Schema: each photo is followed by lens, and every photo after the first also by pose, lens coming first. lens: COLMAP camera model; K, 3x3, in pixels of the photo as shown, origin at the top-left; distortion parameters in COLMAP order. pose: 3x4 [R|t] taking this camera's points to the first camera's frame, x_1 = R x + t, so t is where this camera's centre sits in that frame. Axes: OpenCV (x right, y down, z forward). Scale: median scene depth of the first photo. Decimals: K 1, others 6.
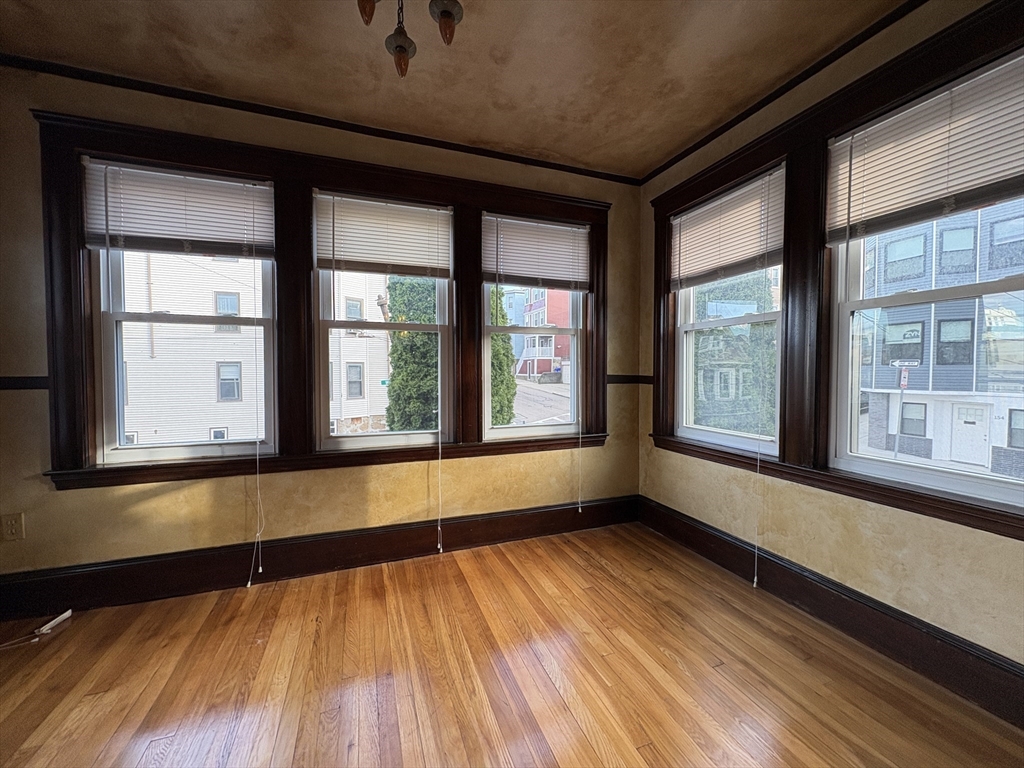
lens RADIAL K [[407.5, 0, 502.6], [0, 407.5, 380.2], [0, 0, 1]] dist [0.002650, -0.000155]
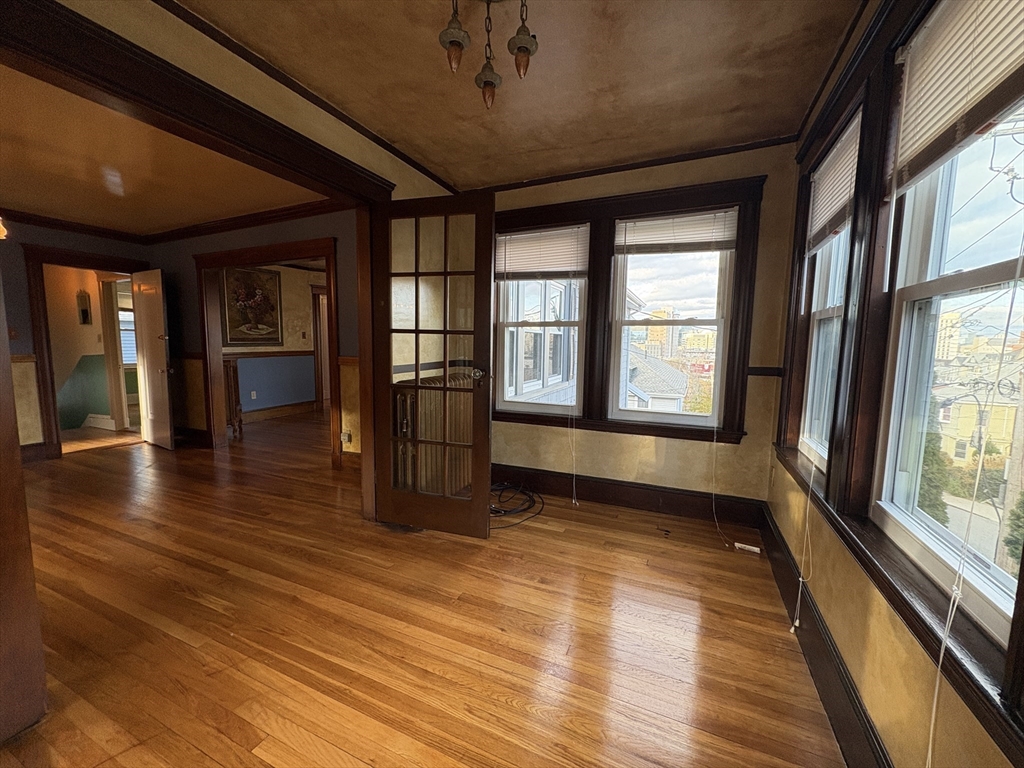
lens RADIAL K [[407.5, 0, 509.3], [0, 407.5, 385.2], [0, 0, 1]] dist [0.002650, -0.000155]
pose [[-0.687823, 0.066195, -0.722854, 0.490150], [-0.032646, 0.992005, 0.121906, -0.104989], [0.725144, 0.107448, -0.680162, 1.591862]]
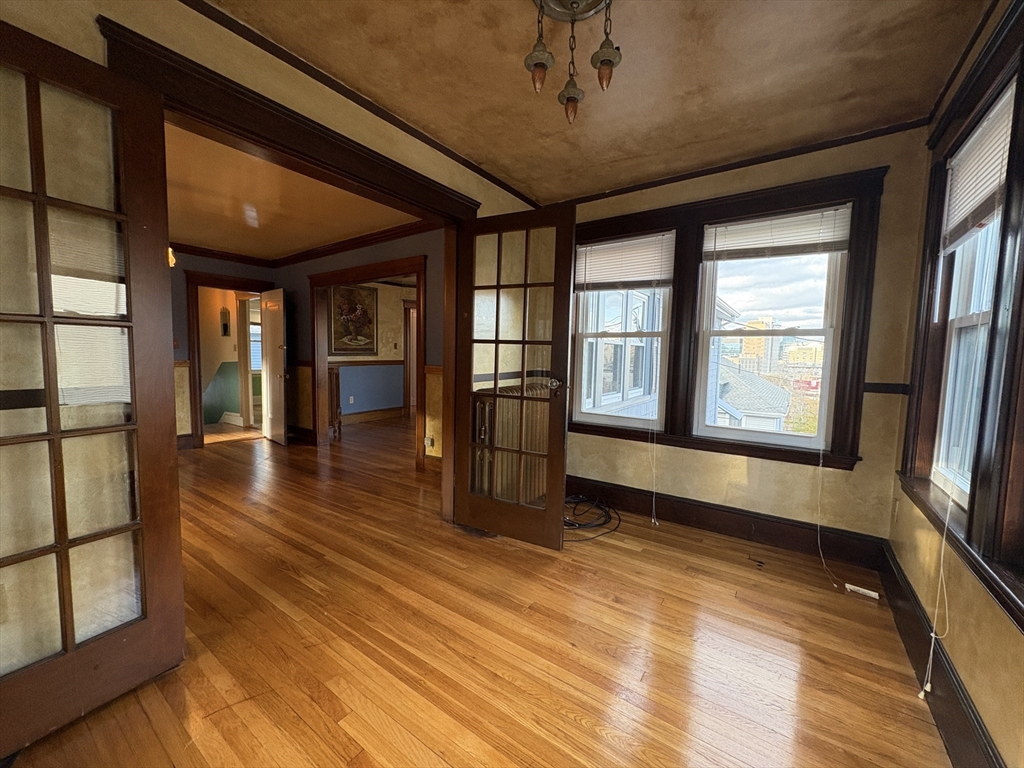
lens RADIAL K [[407.5, 0, 510.1], [0, 407.5, 385.7], [0, 0, 1]] dist [0.002650, -0.000155]
pose [[-0.813400, 0.029307, -0.580966, 0.493133], [-0.035656, 0.994340, 0.100081, -0.097959], [0.580611, 0.102120, -0.807751, 1.605440]]
